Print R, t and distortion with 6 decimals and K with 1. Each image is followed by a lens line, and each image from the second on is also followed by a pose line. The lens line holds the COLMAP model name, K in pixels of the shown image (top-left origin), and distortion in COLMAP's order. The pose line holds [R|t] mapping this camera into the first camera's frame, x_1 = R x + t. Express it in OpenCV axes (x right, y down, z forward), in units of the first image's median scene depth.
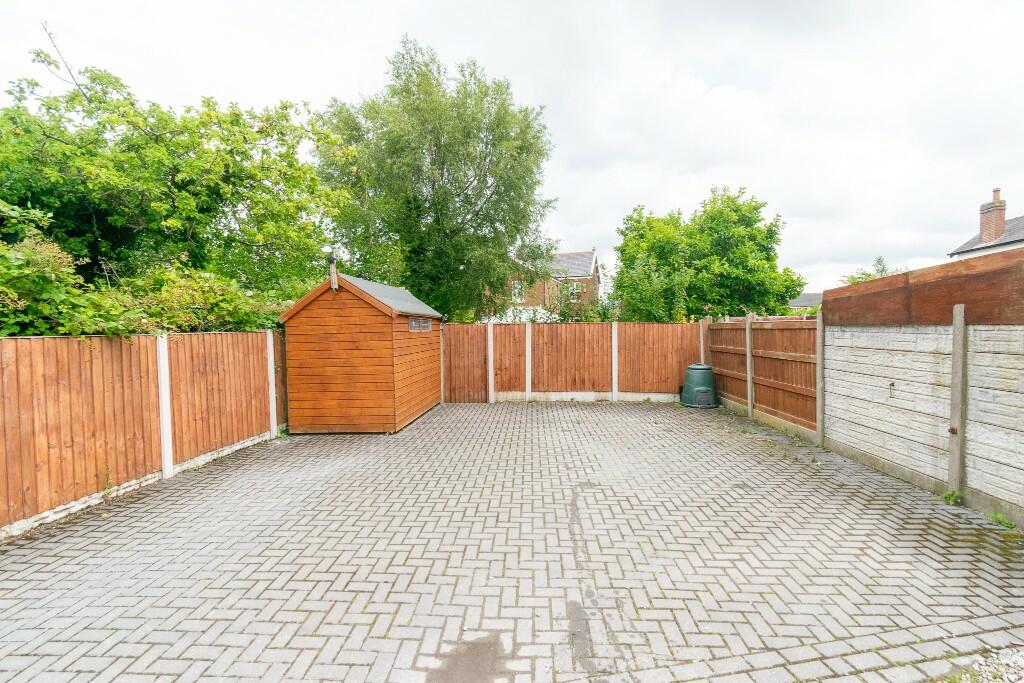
lens RADIAL K [[450.9, 0, 509.1], [0, 450.9, 343.6], [0, 0, 1]] dist [0.004409, -0.001589]
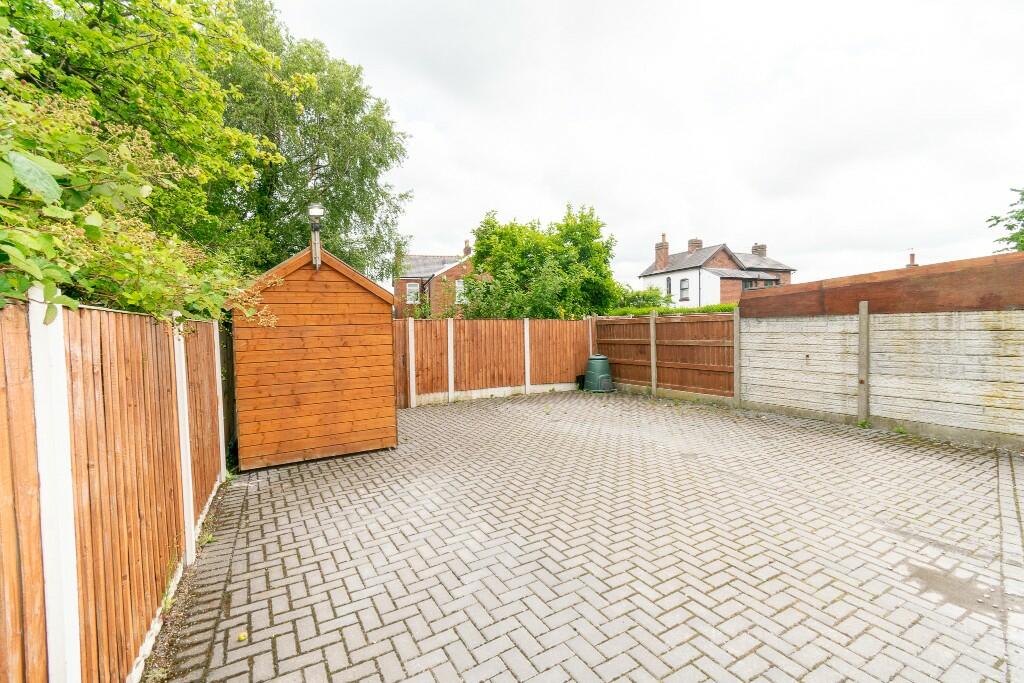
lens RADIAL K [[450.9, 0, 509.1], [0, 450.9, 347.2], [0, 0, 1]] dist [0.004409, -0.001589]
pose [[0.837493, -0.025390, 0.545857, -0.593173], [0.027911, 0.999604, 0.003672, 0.021906], [-0.545734, 0.012161, 0.837870, 0.228673]]
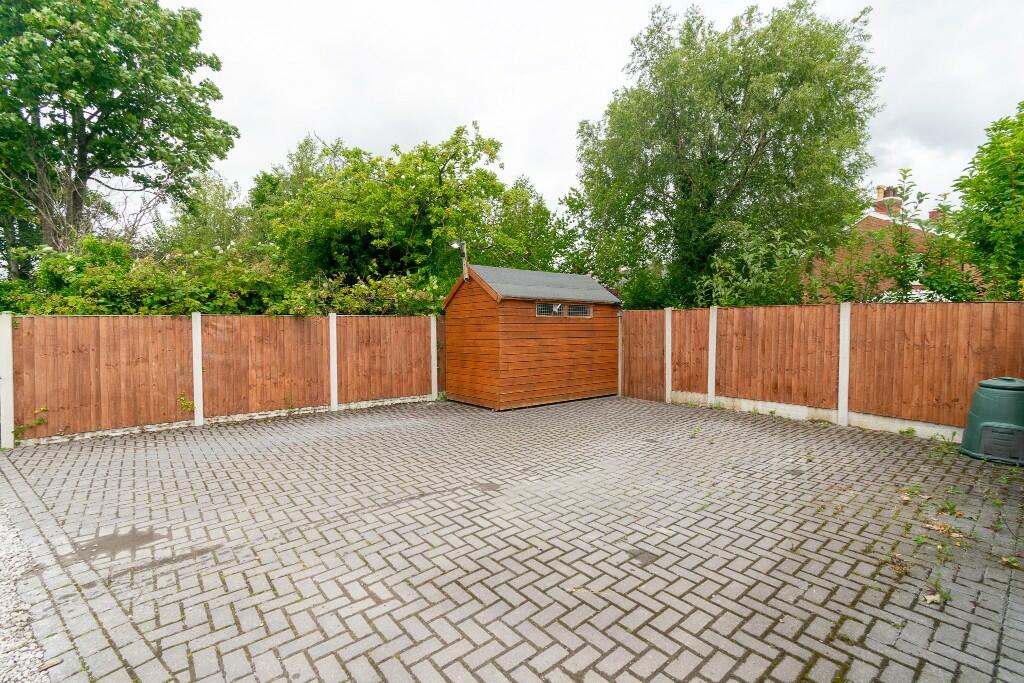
lens RADIAL K [[450.9, 0, 510.2], [0, 450.9, 337.8], [0, 0, 1]] dist [0.004409, -0.001589]
pose [[0.678947, 0.028369, -0.733639, 0.611219], [-0.030491, 0.999481, 0.010430, 0.015716], [0.733554, 0.015288, 0.679460, 0.331083]]
